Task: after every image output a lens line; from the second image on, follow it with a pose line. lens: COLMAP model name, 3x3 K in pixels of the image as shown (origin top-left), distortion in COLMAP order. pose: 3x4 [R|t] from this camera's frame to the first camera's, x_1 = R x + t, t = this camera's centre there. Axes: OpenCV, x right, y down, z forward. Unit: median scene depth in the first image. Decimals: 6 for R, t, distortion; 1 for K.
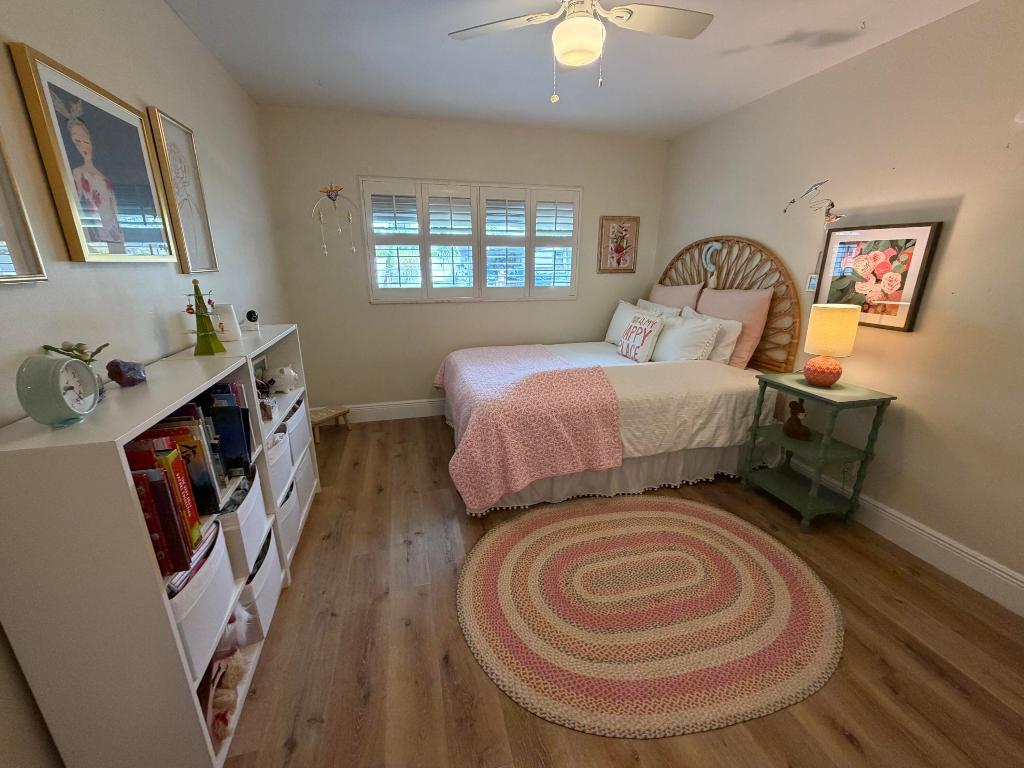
lens RADIAL K [[408.1, 0, 509.3], [0, 408.1, 382.2], [0, 0, 1]] dist [0.000489, 0.000111]
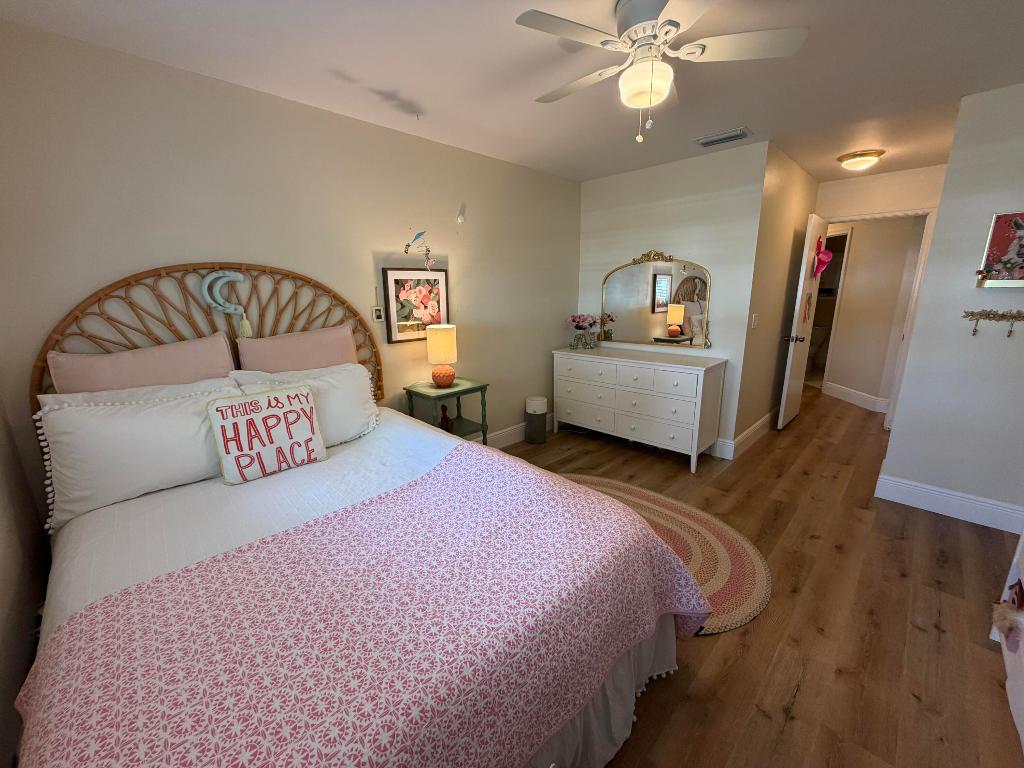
lens RADIAL K [[408.1, 0, 509.3], [0, 408.1, 382.2], [0, 0, 1]] dist [0.000489, 0.000111]
pose [[-0.498606, -0.191396, 0.845435, -0.435483], [0.259937, 0.897421, 0.356466, -0.402743], [-0.826937, 0.397496, -0.397708, 1.293348]]
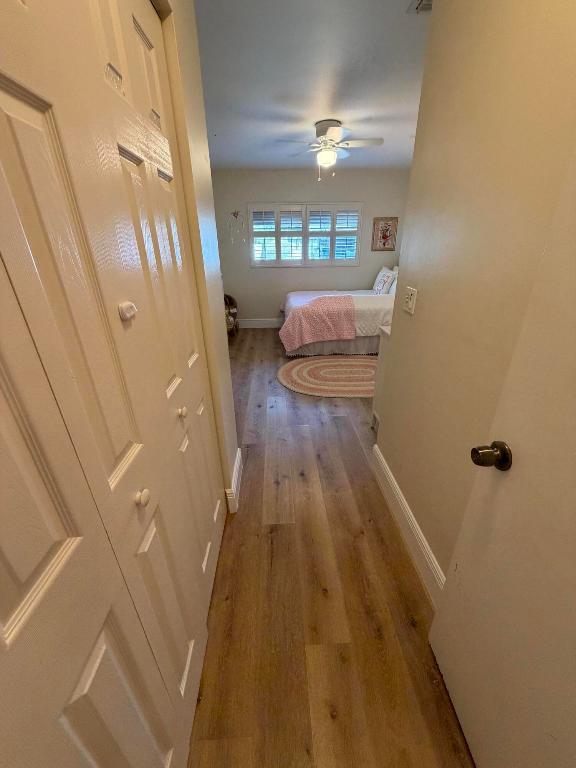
lens RADIAL K [[306.1, 0, 288.2], [0, 306.1, 381.8], [0, 0, 1]] dist [0.000489, 0.000111]
pose [[0.977675, 0.073734, -0.196762, 0.273209], [-0.047832, 0.989922, 0.133291, 0.235155], [0.204607, -0.120904, 0.971349, -0.761943]]
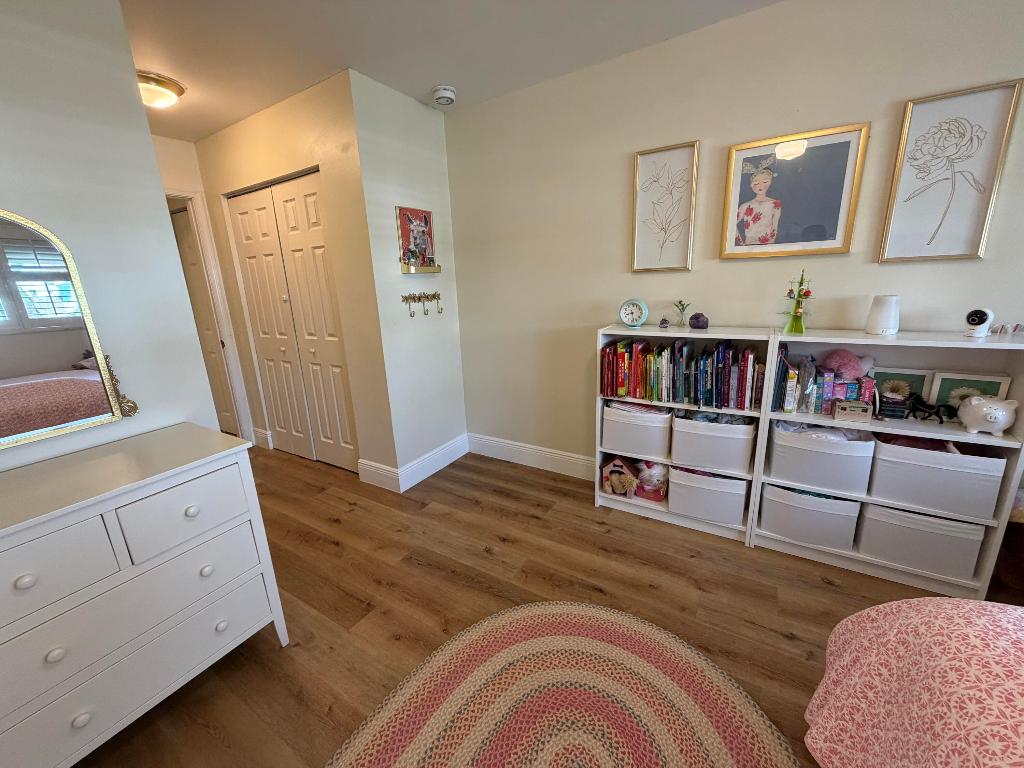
lens RADIAL K [[405.3, 0, 512.1], [0, 405.3, 382.1], [0, 0, 1]] dist [0.002120, 0.000149]
pose [[-0.721442, 0.192496, -0.665181, 0.454024], [-0.164386, 0.885519, 0.434549, -0.218005], [0.672680, 0.422849, -0.607207, 0.830691]]
